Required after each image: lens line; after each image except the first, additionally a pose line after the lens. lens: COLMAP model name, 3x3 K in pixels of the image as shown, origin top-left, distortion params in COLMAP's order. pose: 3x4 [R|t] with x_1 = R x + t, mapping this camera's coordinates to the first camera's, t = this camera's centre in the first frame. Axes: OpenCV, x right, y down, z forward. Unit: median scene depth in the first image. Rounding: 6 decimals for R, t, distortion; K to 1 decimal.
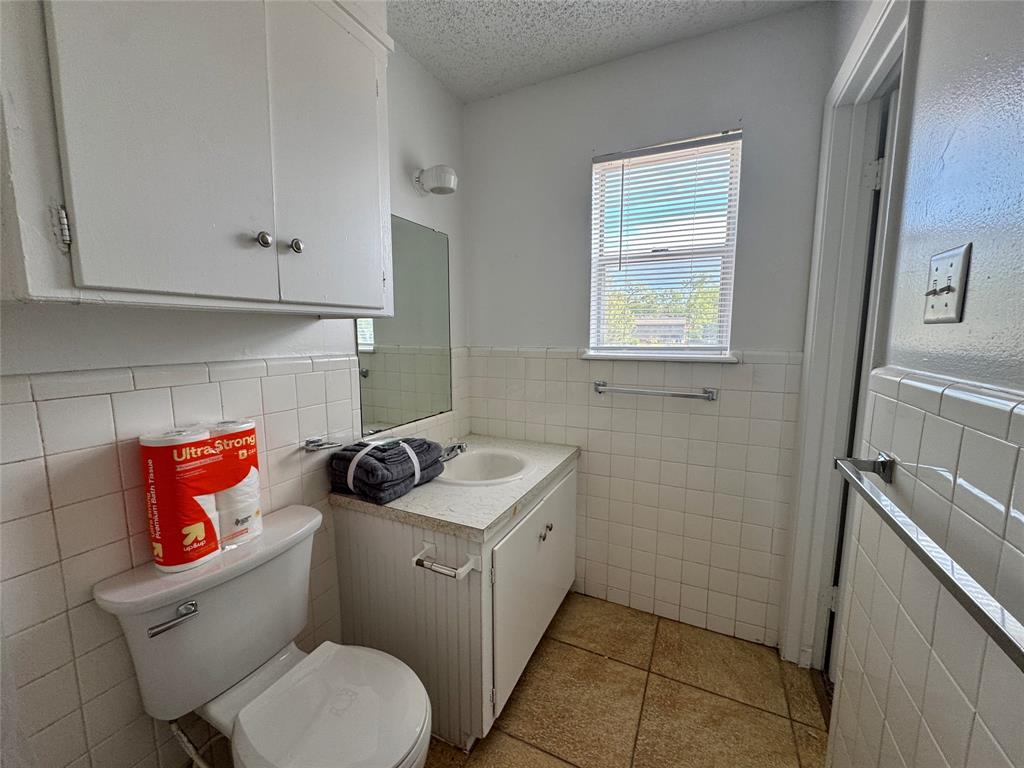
lens RADIAL K [[413.8, 0, 526.8], [0, 413.8, 383.3], [0, 0, 1]] dist [0.060812, 0.000127]
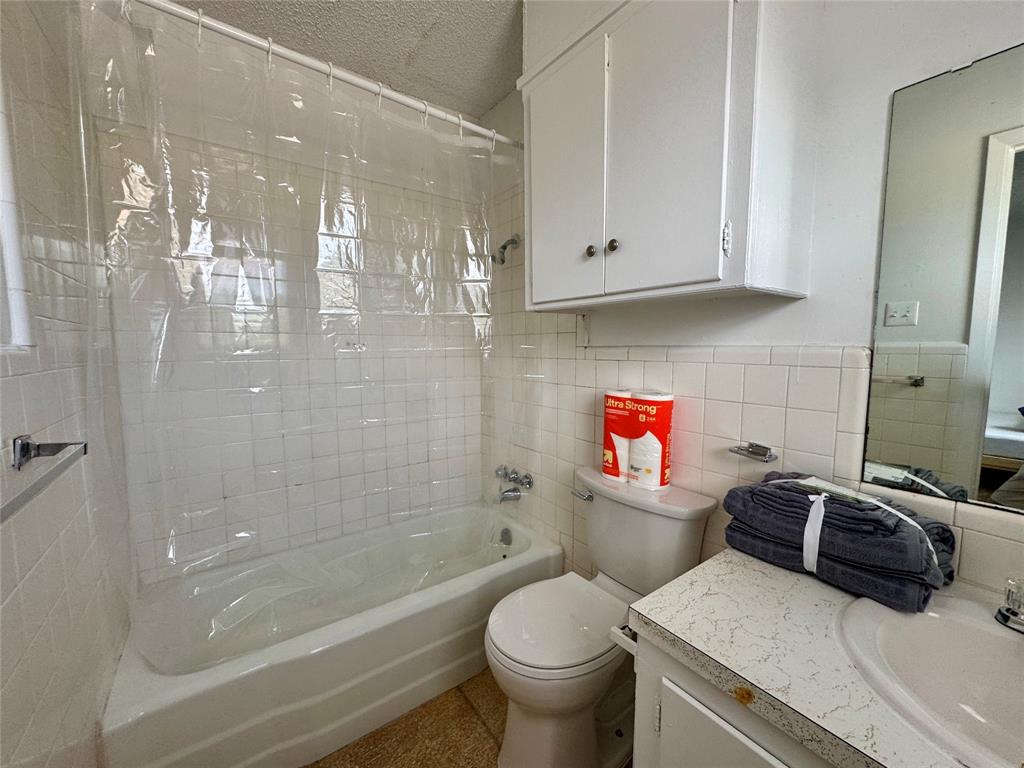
lens RADIAL K [[415.3, 0, 512.0], [0, 415.3, 384.0], [0, 0, 1]] dist [-0.002028, 0.000026]
pose [[-0.480841, 0.083655, -0.872808, 0.611670], [-0.106872, 0.982424, 0.153038, -0.082885], [0.870270, 0.166866, -0.463449, 1.280895]]
